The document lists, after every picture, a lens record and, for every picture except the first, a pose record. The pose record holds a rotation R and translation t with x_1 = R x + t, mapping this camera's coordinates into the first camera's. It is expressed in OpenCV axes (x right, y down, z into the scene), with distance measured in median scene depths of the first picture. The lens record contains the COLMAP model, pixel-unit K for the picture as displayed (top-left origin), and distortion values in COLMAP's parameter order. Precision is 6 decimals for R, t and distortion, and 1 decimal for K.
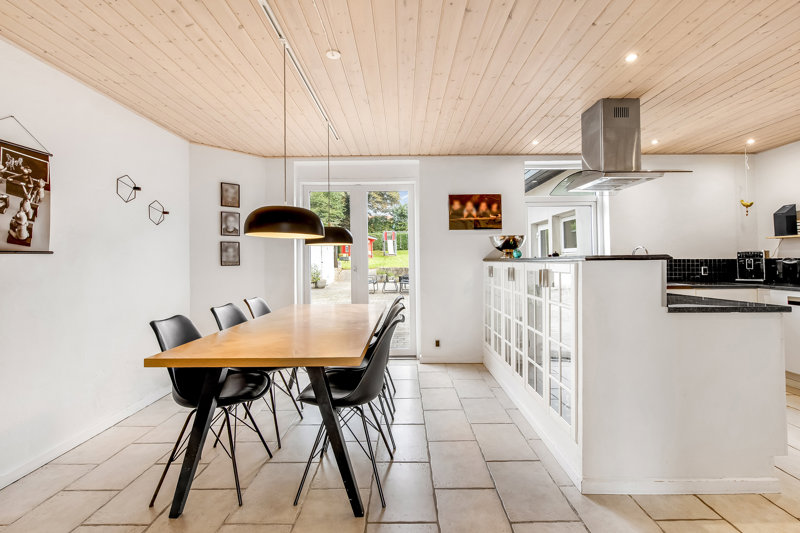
lens RADIAL K [[370.3, 0, 403.9], [0, 370.3, 245.9], [0, 0, 1]] dist [0.000069, 0.000089]
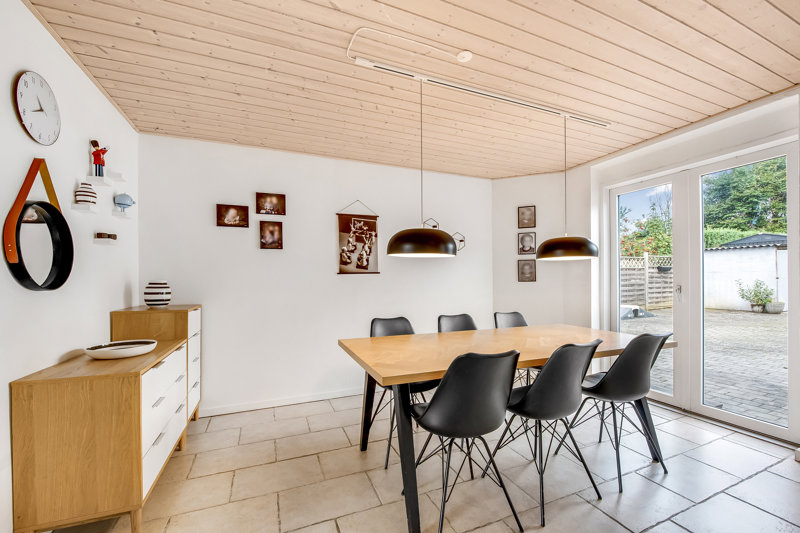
lens RADIAL K [[323.6, 0, 401.6], [0, 323.6, 276.2], [0, 0, 1]] dist [-0.013044, -0.000036]
pose [[0.377942, -0.002817, -0.925825, 0.273936], [0.039498, 0.999134, 0.013084, 0.010059], [0.924986, -0.041513, 0.377726, 0.292429]]
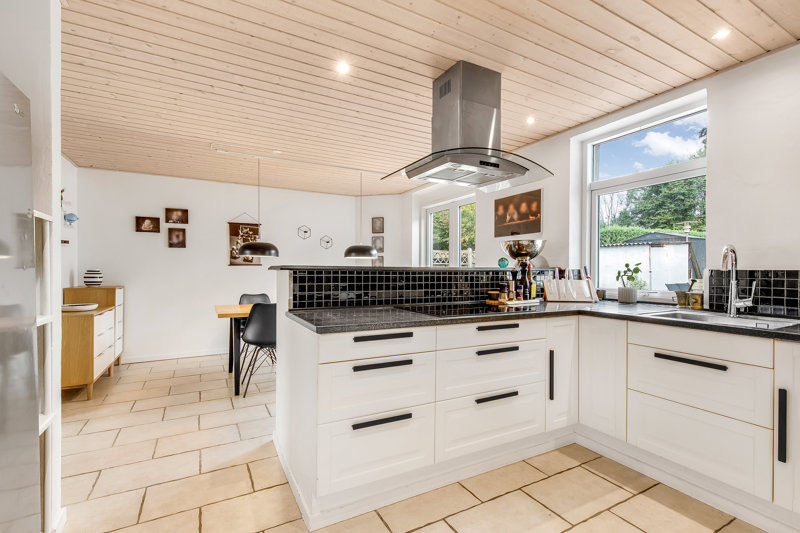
lens RADIAL K [[365.2, 0, 401.2], [0, 365.2, 269.2], [0, 0, 1]] dist [0.002516, 0.000031]
pose [[0.476305, 0.006420, -0.879256, 0.883345], [0.028651, 0.999329, 0.022817, 0.009764], [0.878813, -0.036059, 0.475802, 0.371937]]
